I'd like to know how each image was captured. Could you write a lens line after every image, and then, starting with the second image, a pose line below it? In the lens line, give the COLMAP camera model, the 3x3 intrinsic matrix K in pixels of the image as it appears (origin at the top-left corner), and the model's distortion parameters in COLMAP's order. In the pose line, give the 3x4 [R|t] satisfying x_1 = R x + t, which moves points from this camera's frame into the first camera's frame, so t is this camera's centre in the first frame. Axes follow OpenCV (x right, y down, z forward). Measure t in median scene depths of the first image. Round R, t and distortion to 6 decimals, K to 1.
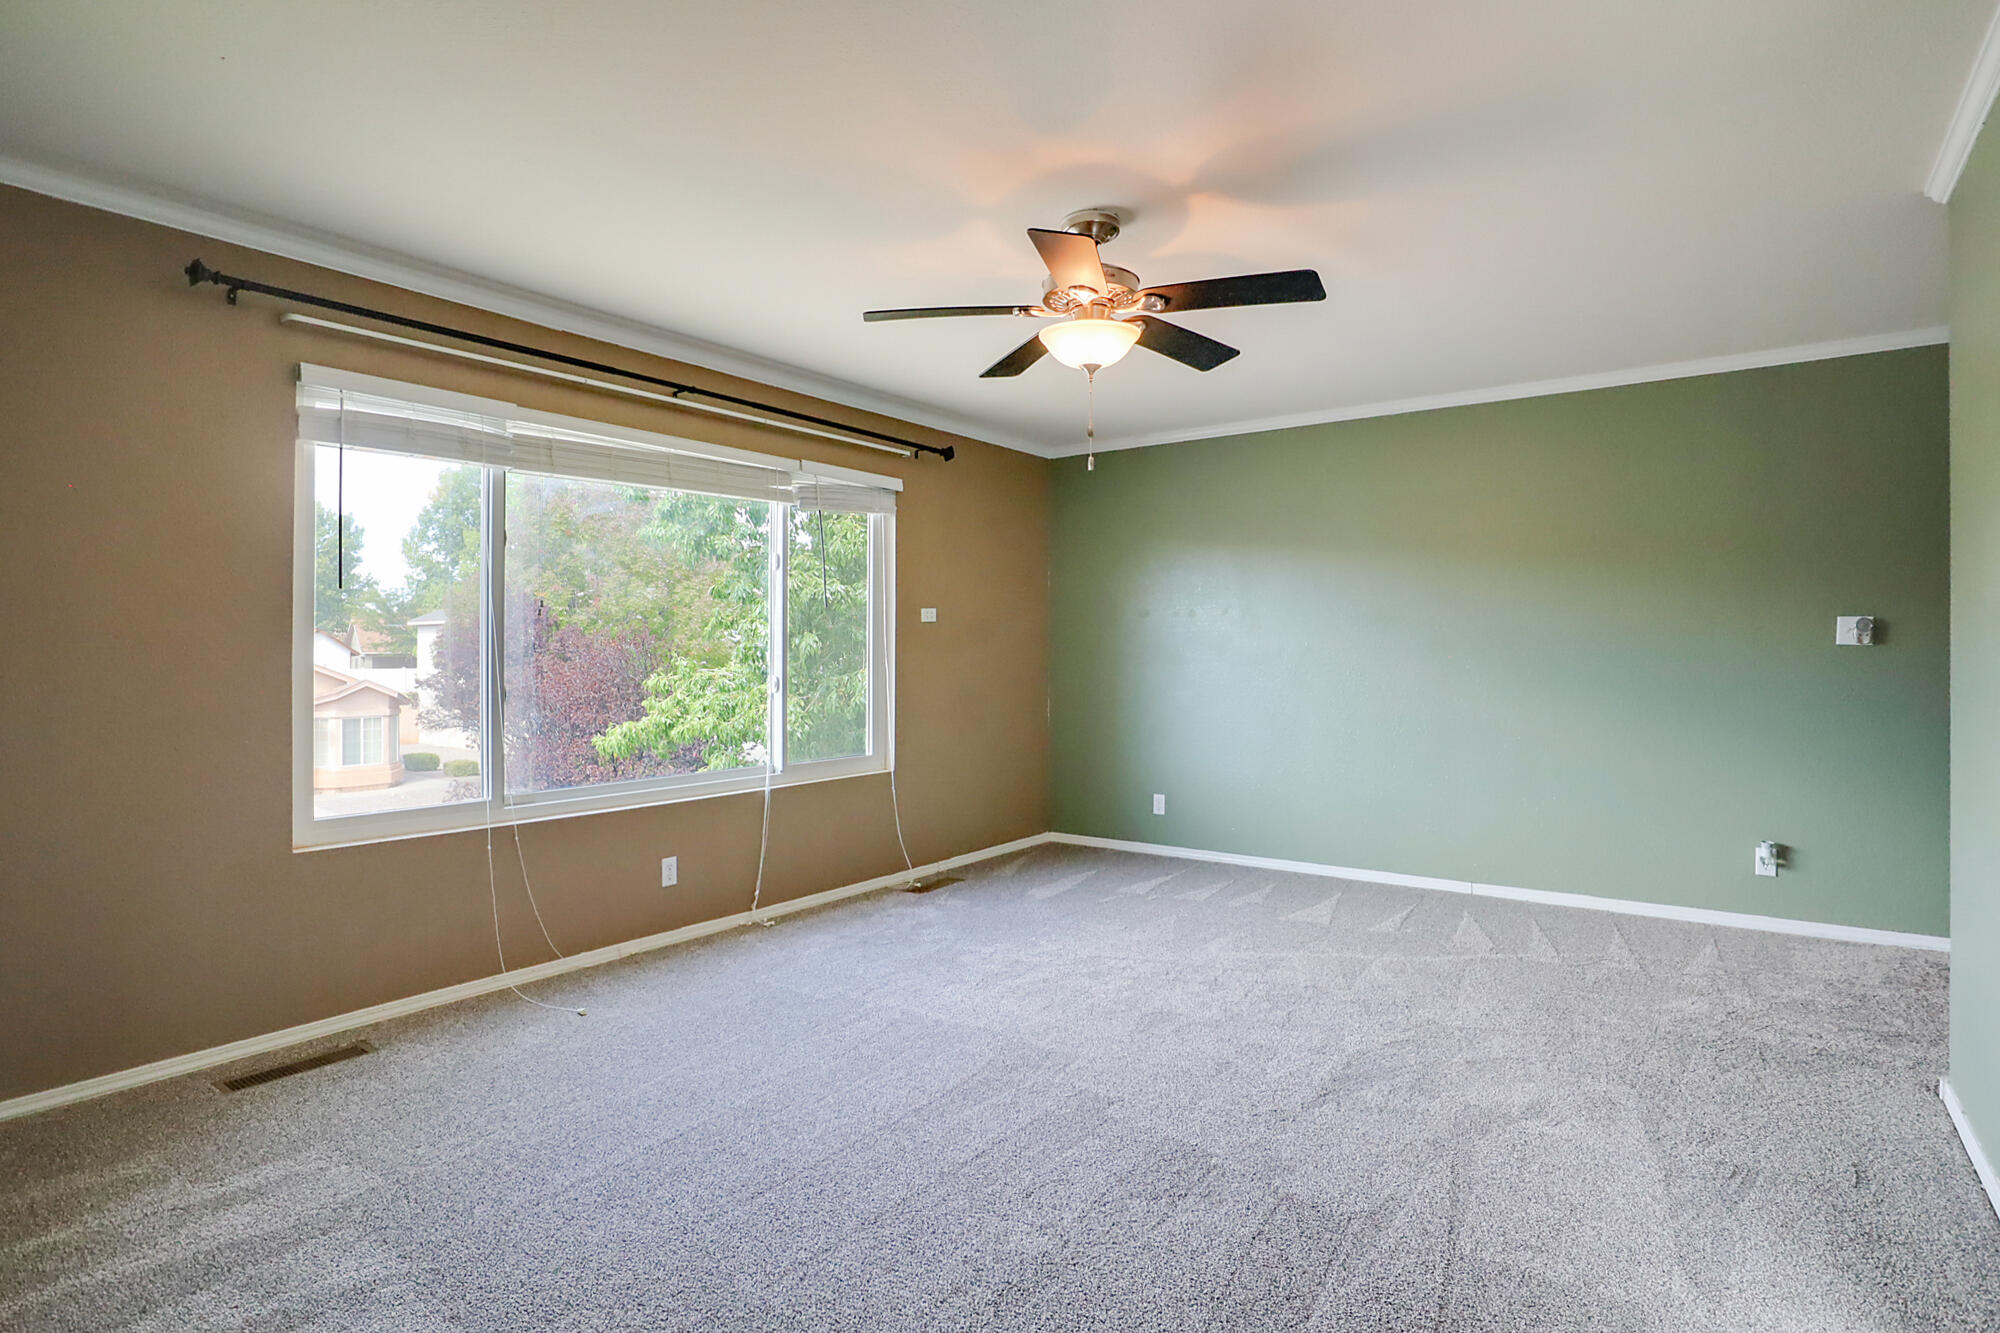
lens RADIAL K [[1028.1, 0, 990.6], [0, 1028.1, 667.0], [0, 0, 1]] dist [-0.040097, 0.009686]
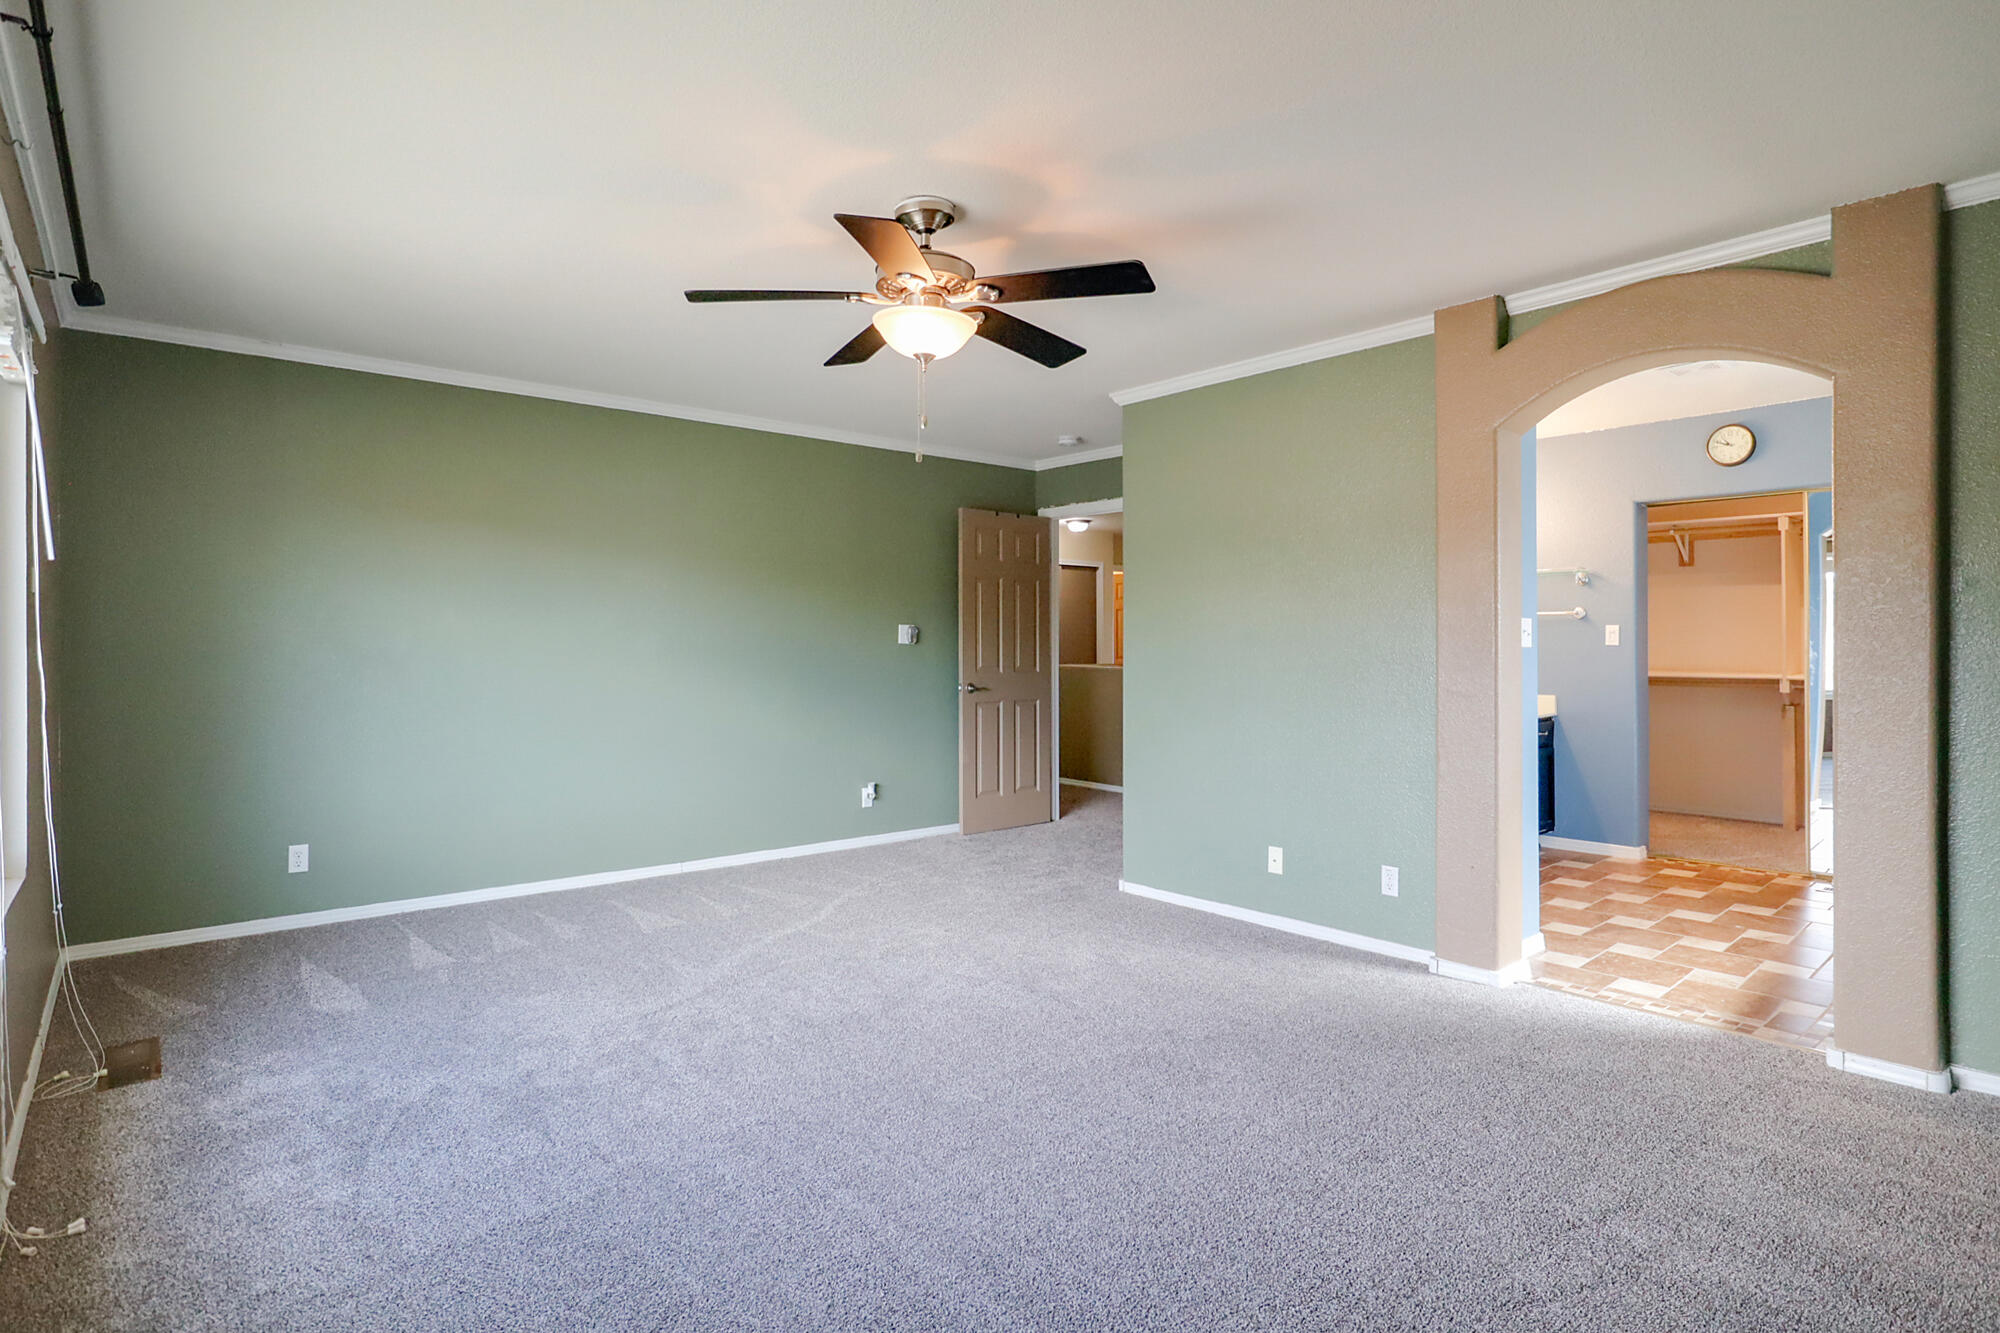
lens RADIAL K [[1028.1, 0, 995.8], [0, 1028.1, 657.5], [0, 0, 1]] dist [-0.040097, 0.009686]
pose [[0.217530, -0.007351, 0.976026, -0.623371], [0.014344, 0.999888, 0.004334, -0.006004], [-0.975948, 0.013058, 0.217612, 0.534909]]
